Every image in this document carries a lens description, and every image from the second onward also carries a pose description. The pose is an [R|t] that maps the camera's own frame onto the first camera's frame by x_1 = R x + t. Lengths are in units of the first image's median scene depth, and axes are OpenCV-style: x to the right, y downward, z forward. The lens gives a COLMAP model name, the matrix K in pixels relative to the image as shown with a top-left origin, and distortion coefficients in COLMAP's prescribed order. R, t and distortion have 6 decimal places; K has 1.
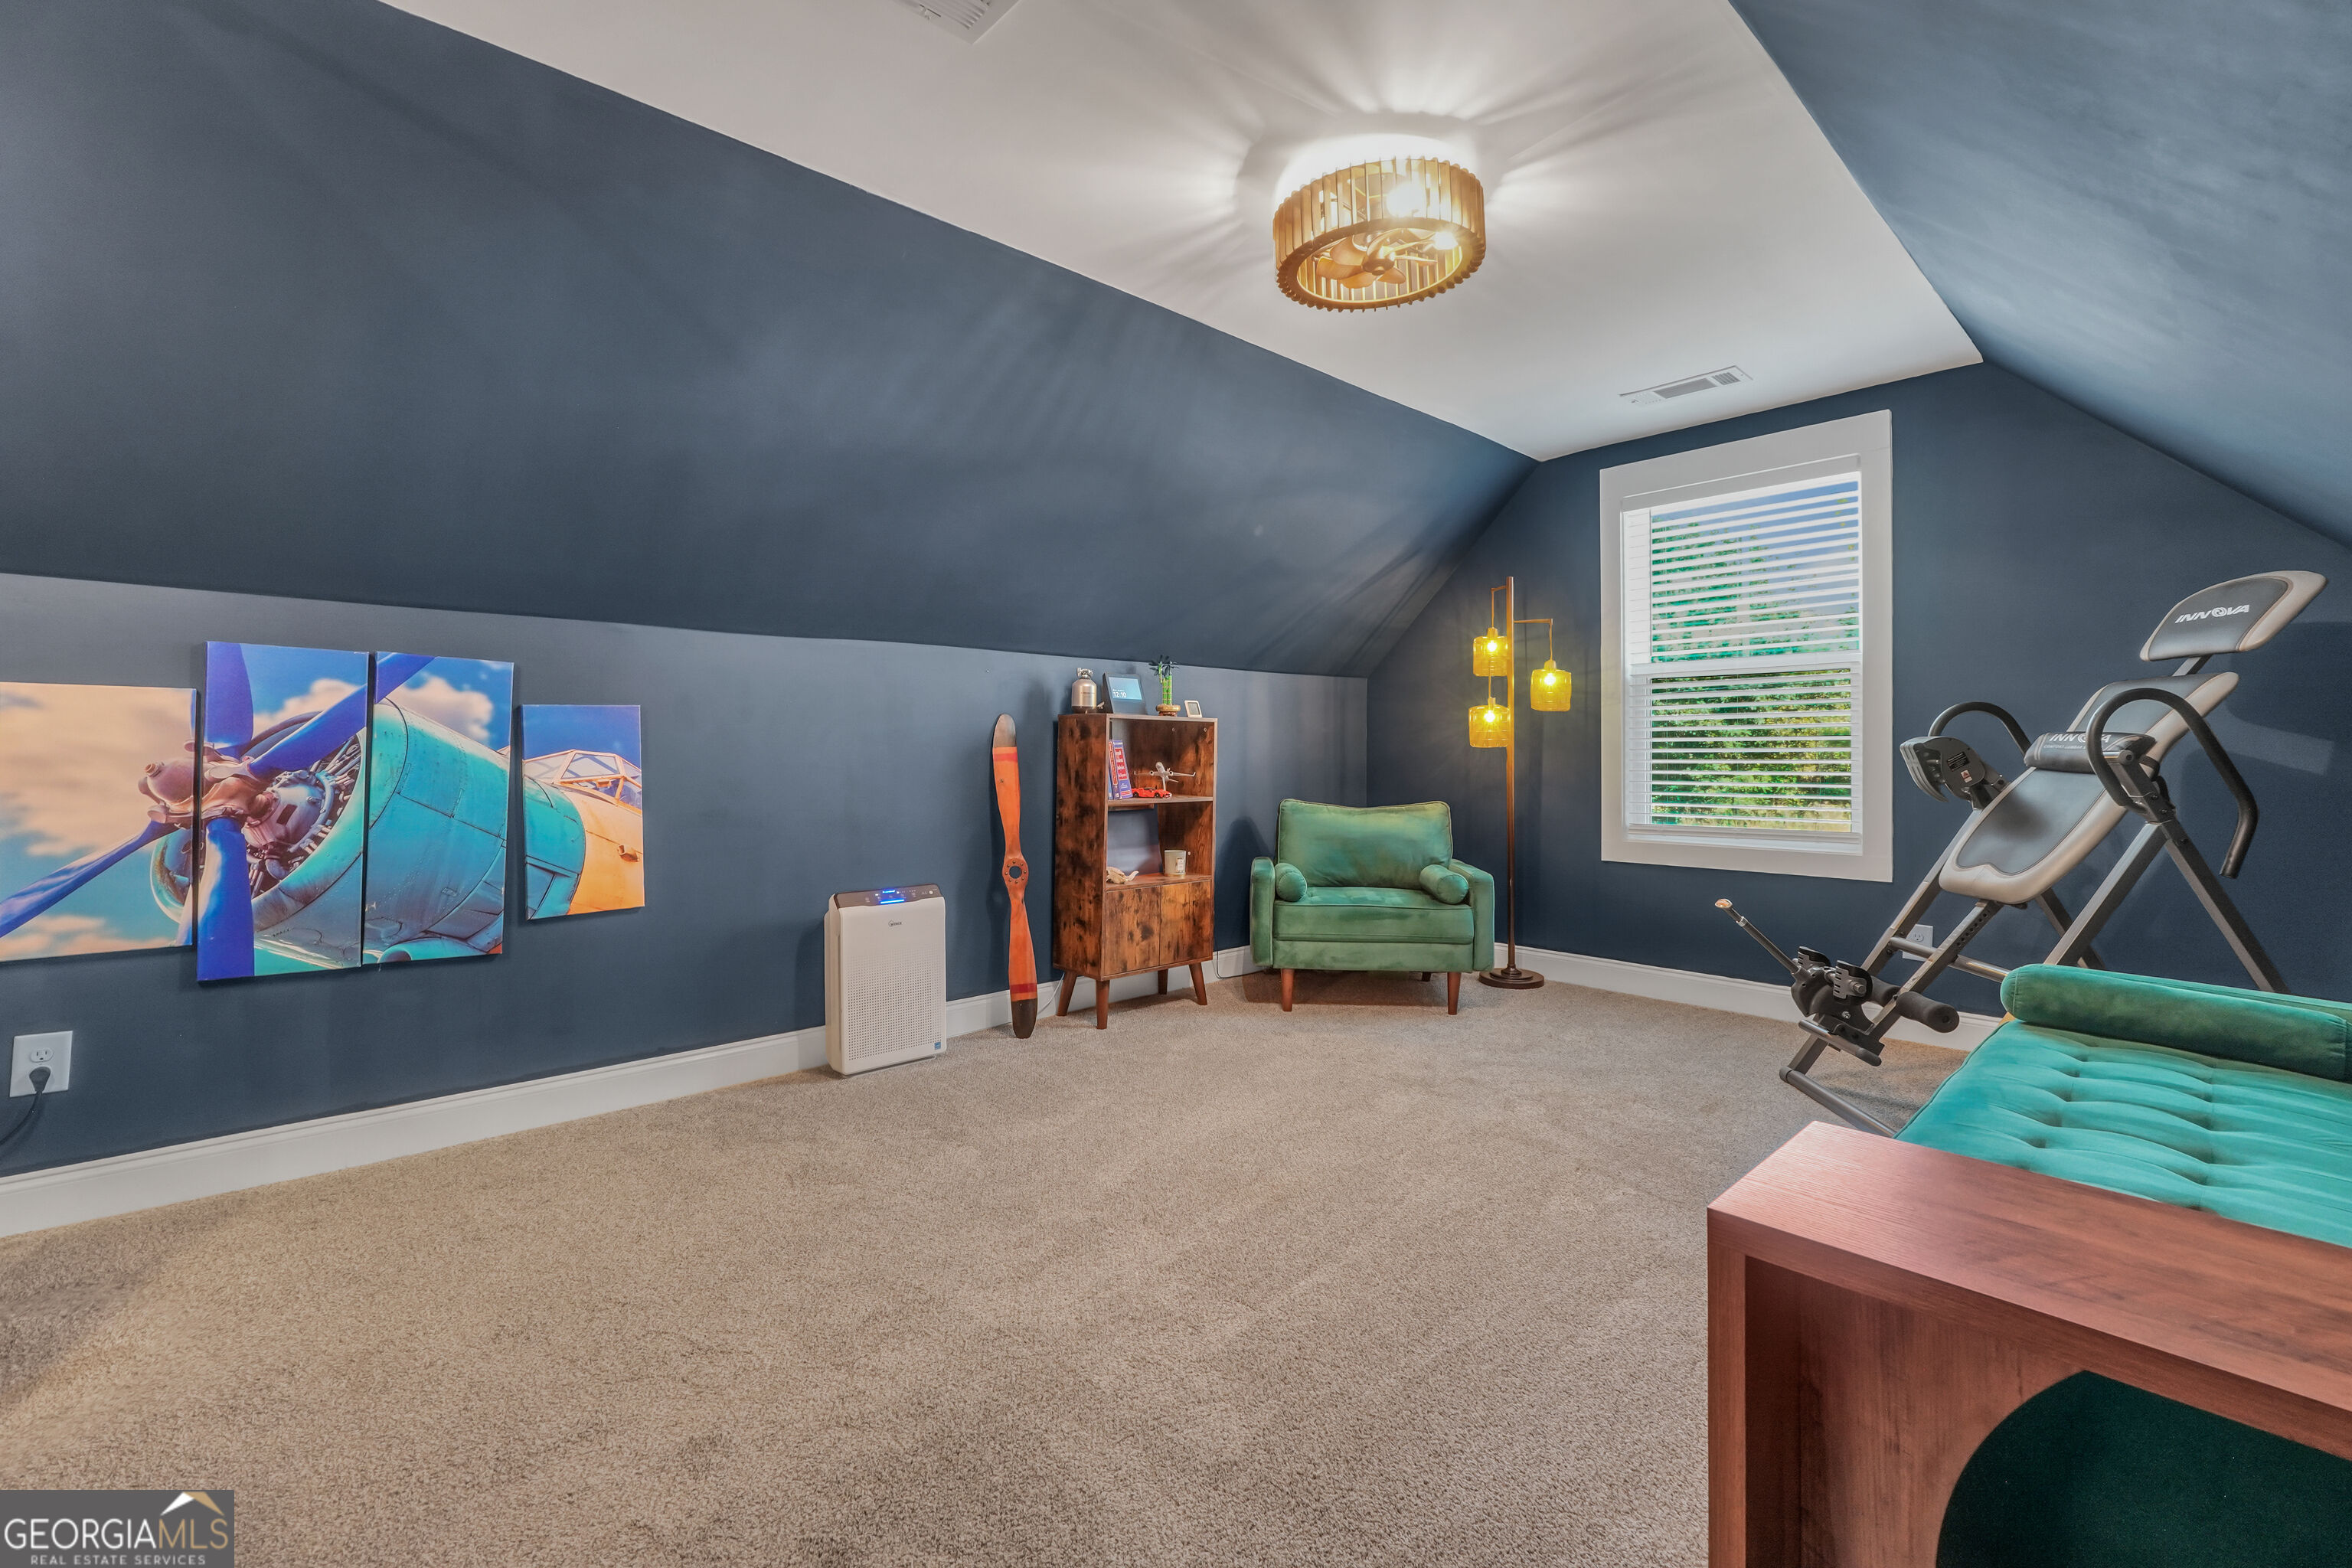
lens RADIAL K [[993.9, 0, 1180.5], [0, 993.9, 784.2], [0, 0, 1]] dist [-0.012647, 0.000096]
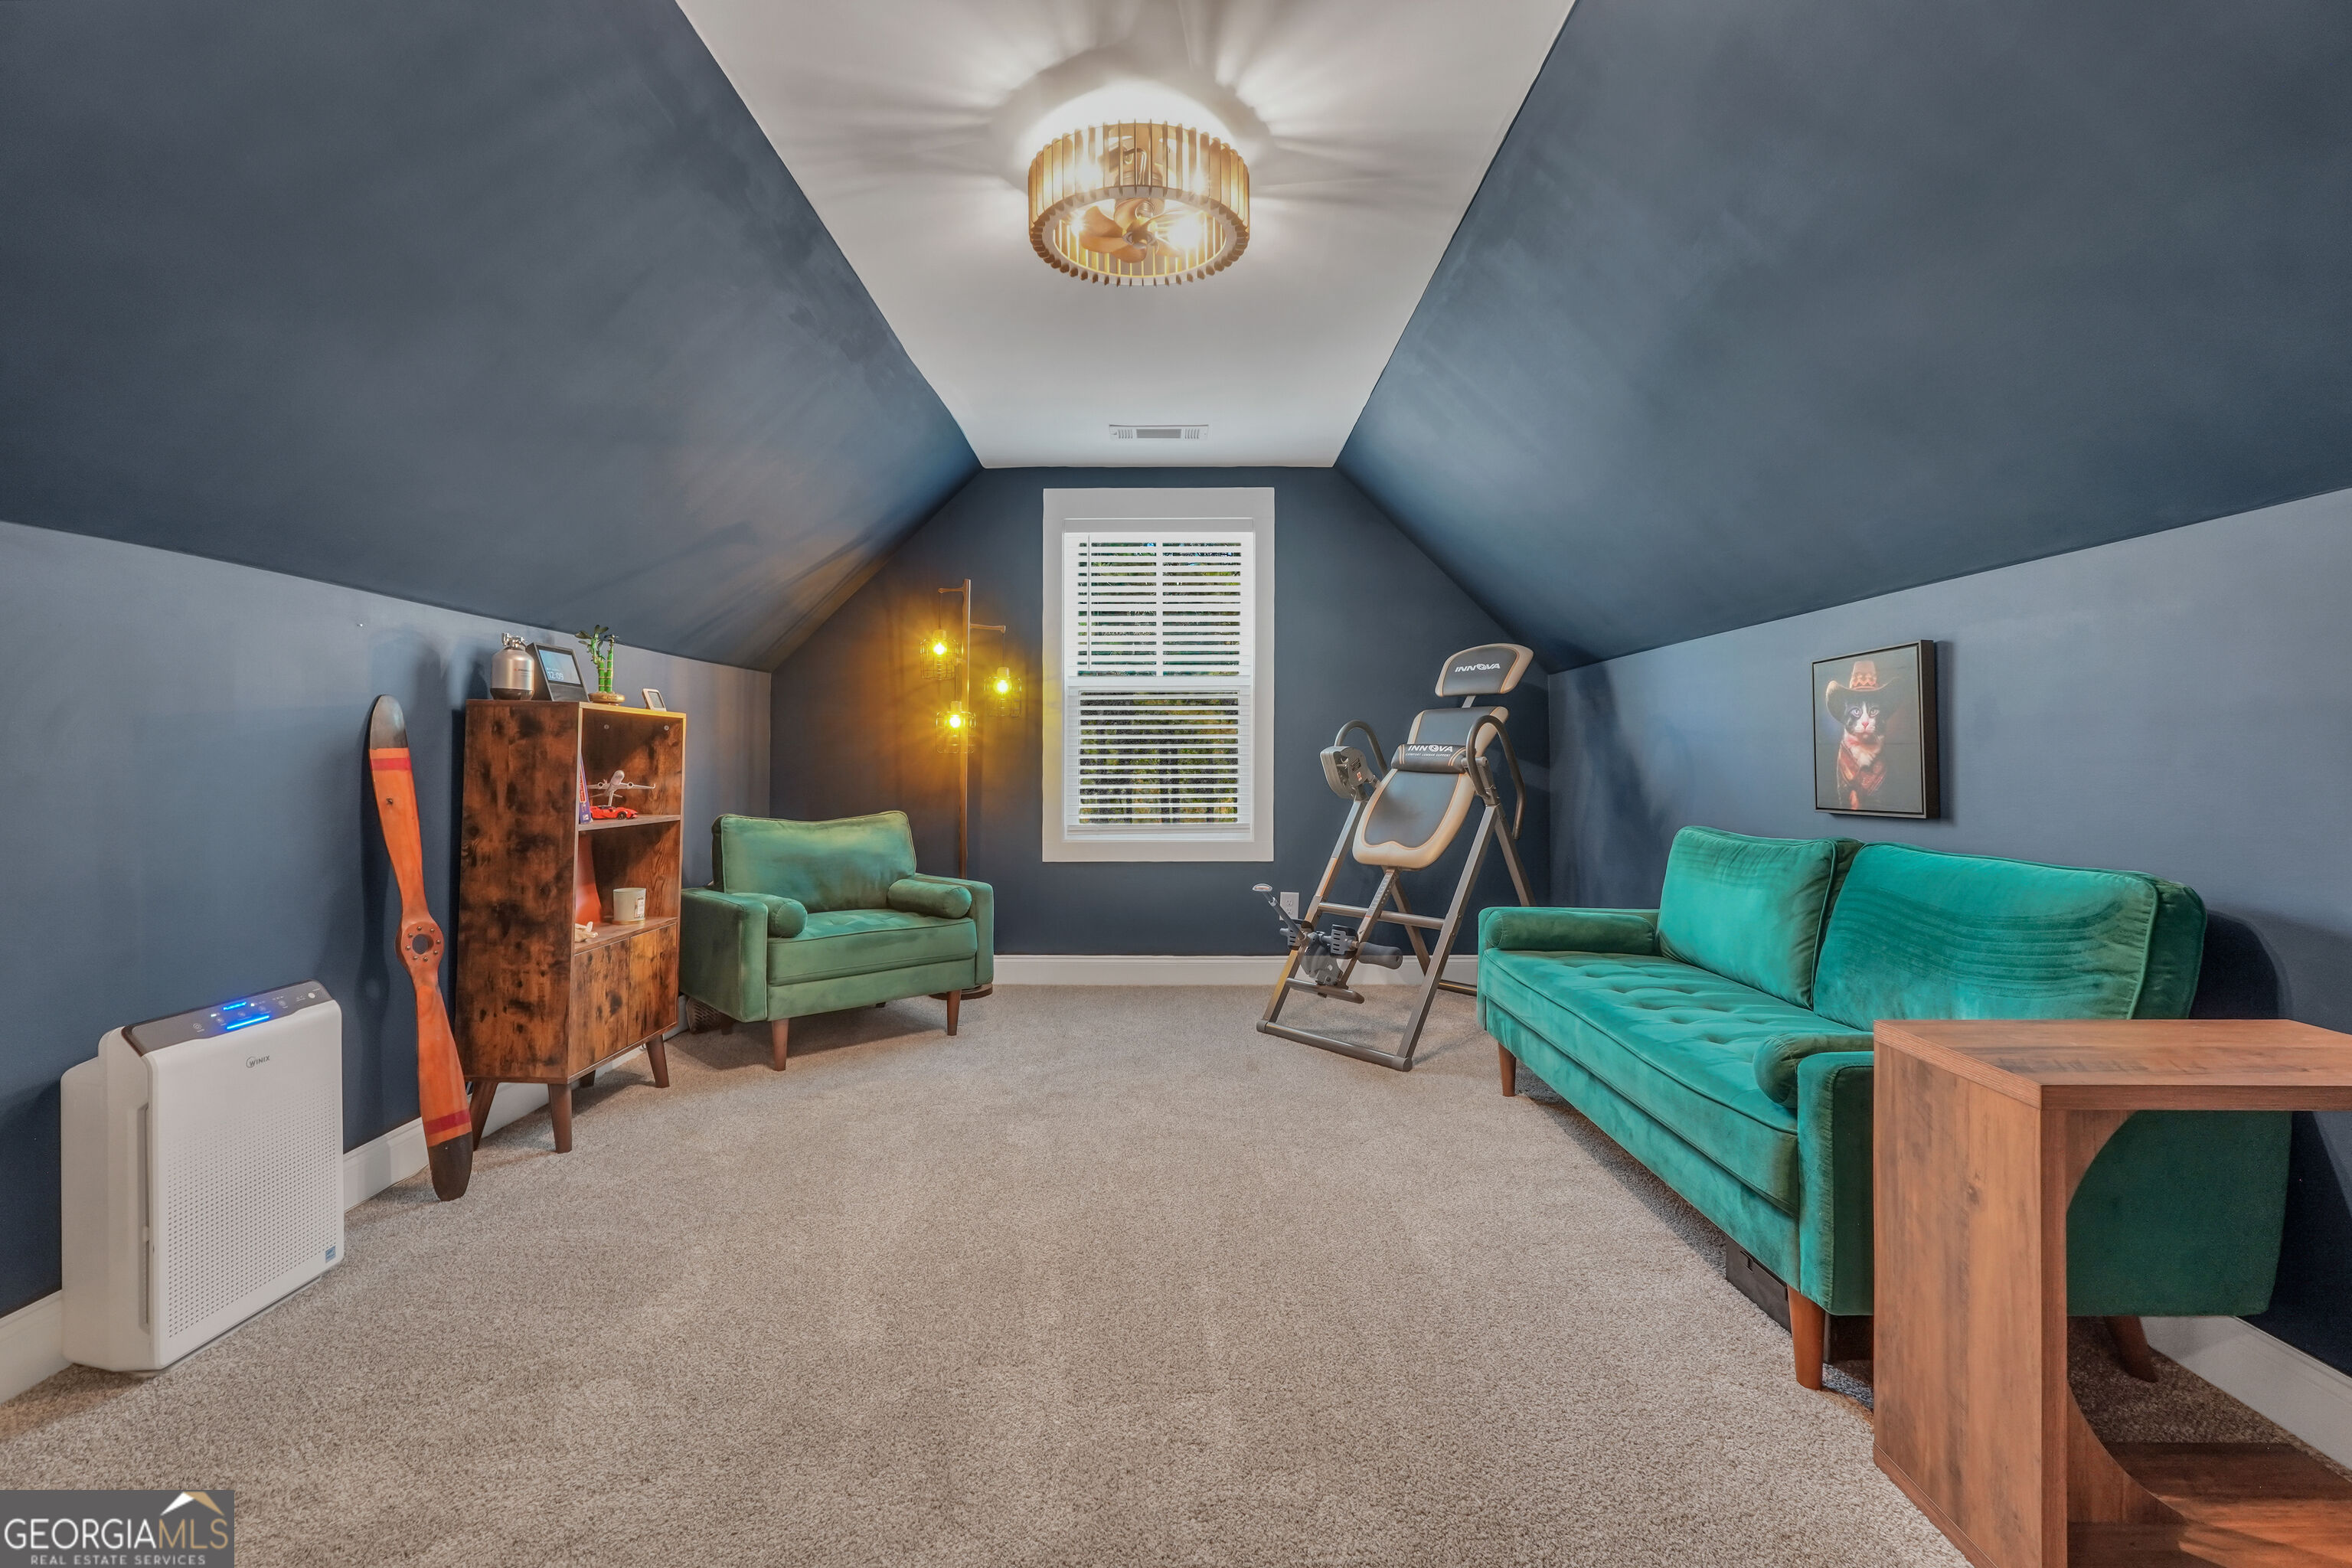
lens RADIAL K [[1001.3, 0, 1158.9], [0, 1001.3, 783.3], [0, 0, 1]] dist [-0.018050, 0.007253]
pose [[0.687954, -0.015895, 0.725580, -0.291912], [0.021604, 0.999766, 0.001418, -0.005165], [-0.725432, 0.014700, 0.688137, 0.208710]]
